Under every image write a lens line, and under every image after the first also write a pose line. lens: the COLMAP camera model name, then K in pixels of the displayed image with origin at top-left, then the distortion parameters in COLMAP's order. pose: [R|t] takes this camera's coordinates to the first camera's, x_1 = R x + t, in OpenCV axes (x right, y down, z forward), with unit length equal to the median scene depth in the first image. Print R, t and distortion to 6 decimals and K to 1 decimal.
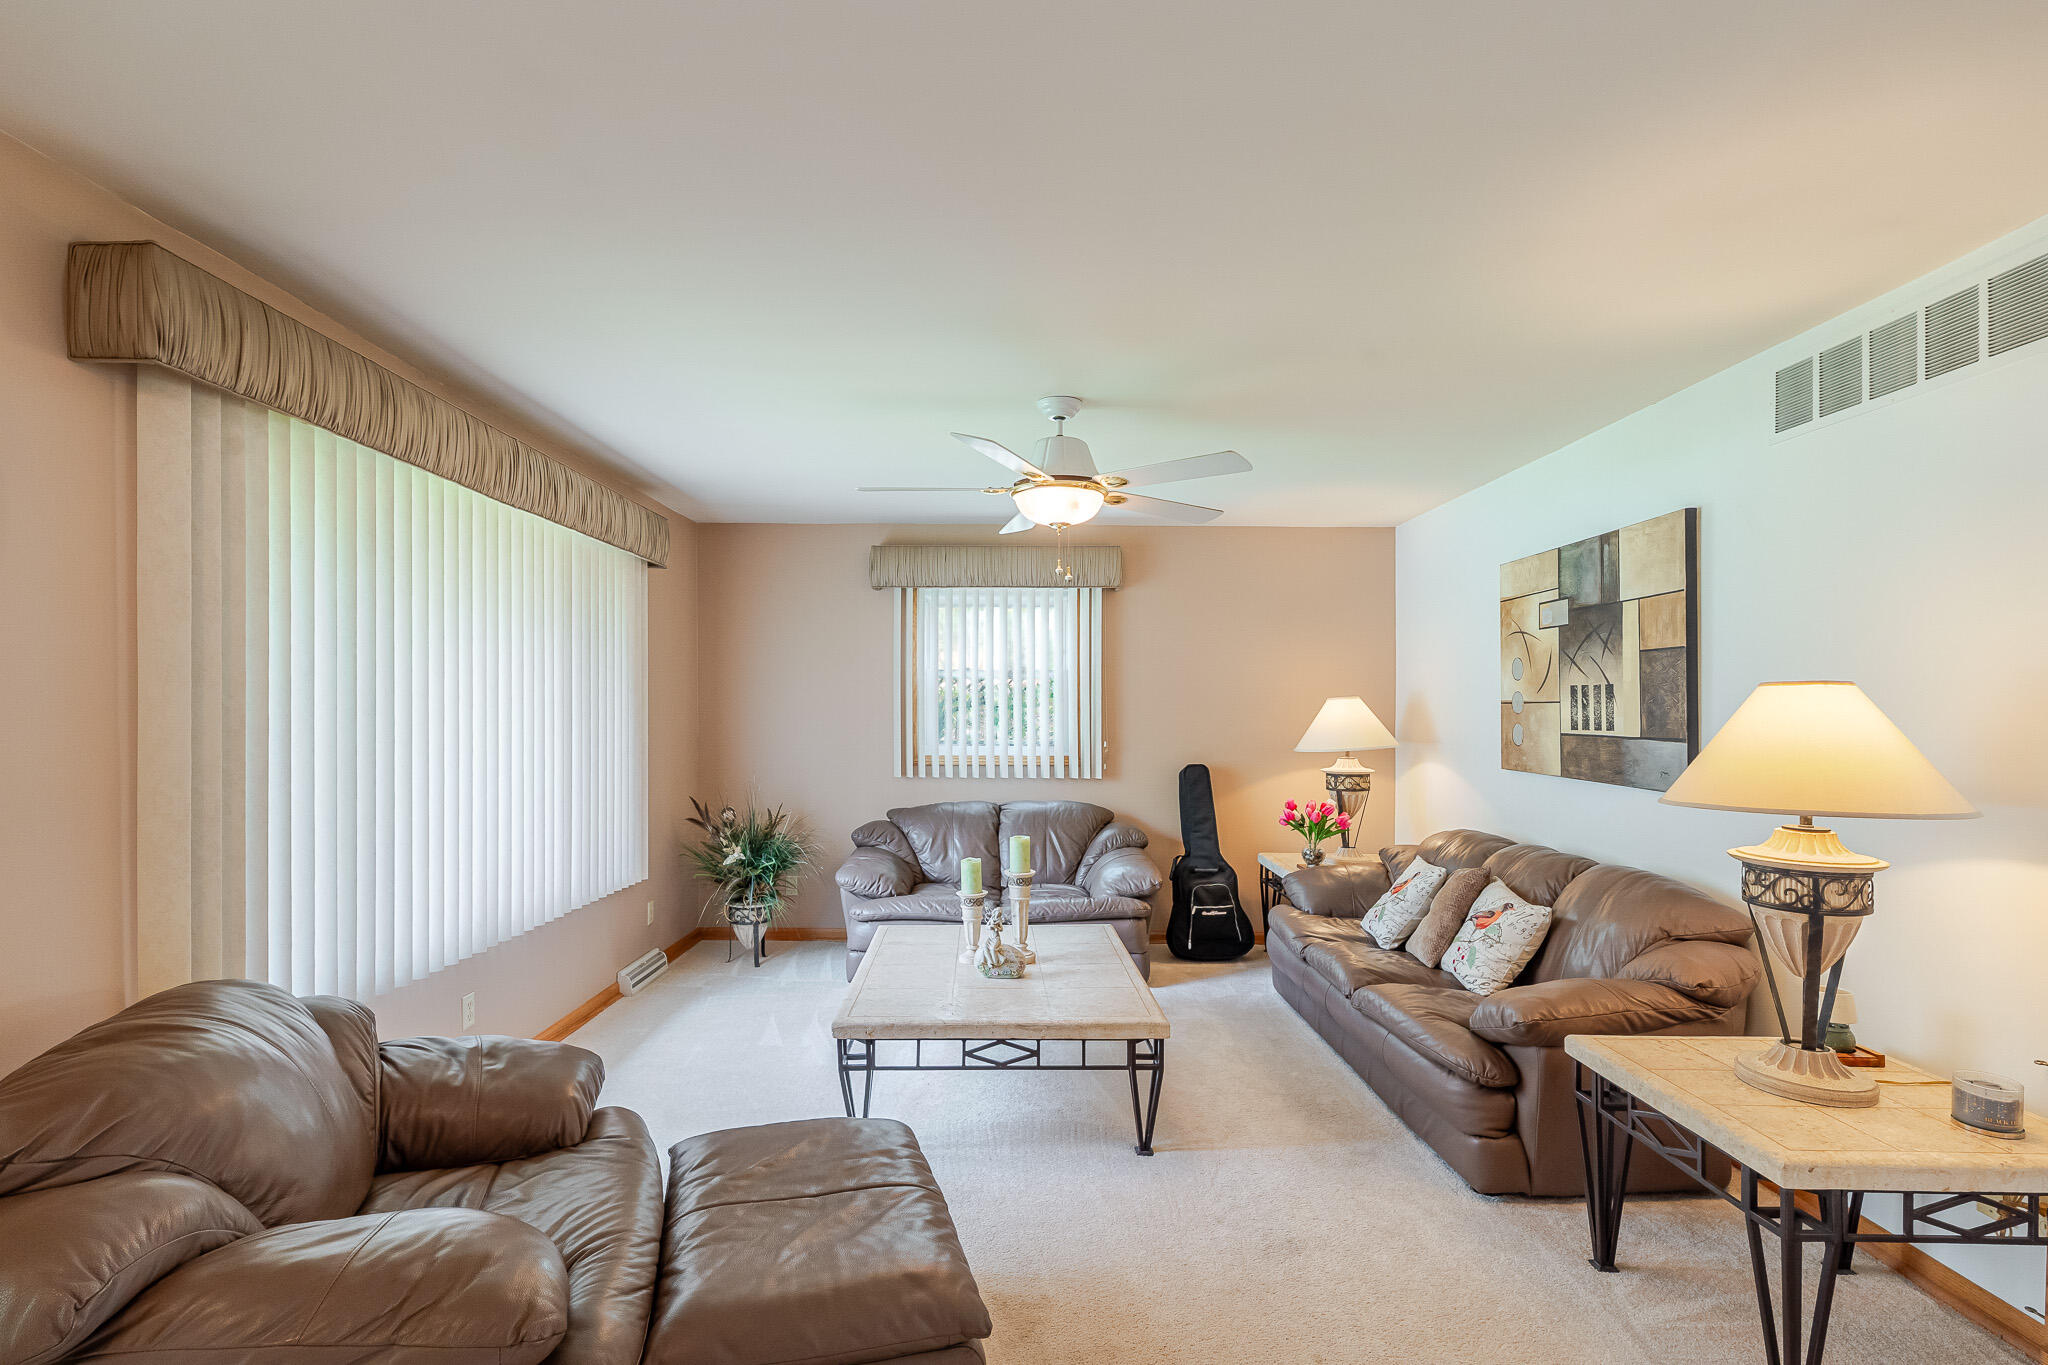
lens RADIAL K [[976.0, 0, 1016.6], [0, 976.0, 707.3], [0, 0, 1]] dist [0.003214, 0.000776]
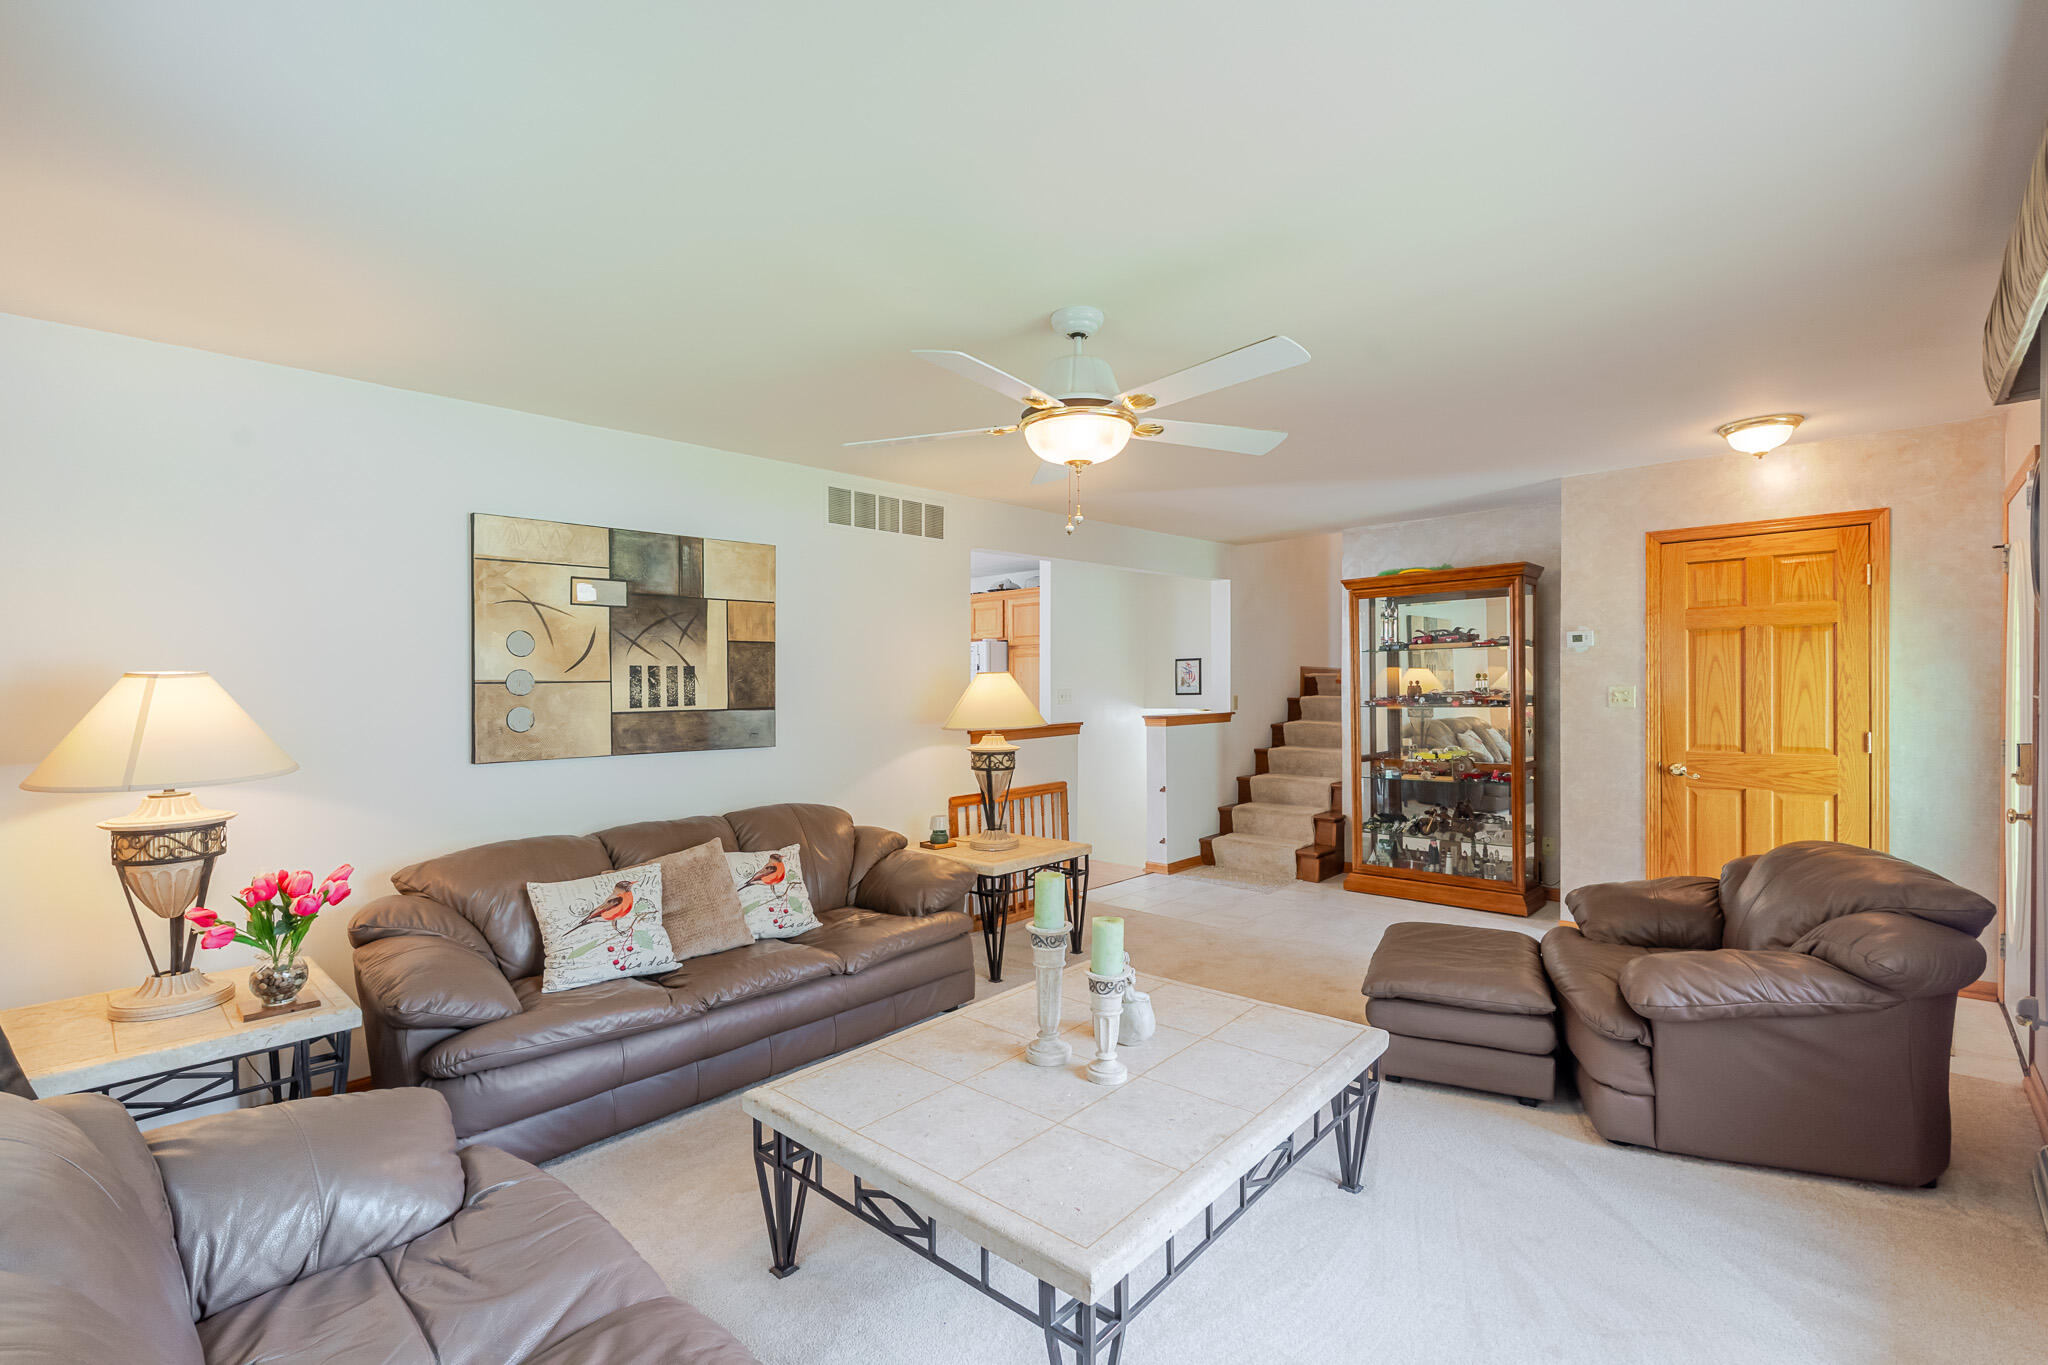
lens RADIAL K [[908.0, 0, 1024.0], [0, 908.0, 682.5], [0, 0, 1]] dist [-0.000981, -0.000127]
pose [[-0.727760, -0.000391, 0.685832, -0.421063], [0.005196, 0.999968, 0.006083, -0.008235], [-0.685812, 0.007991, -0.727735, 1.475627]]
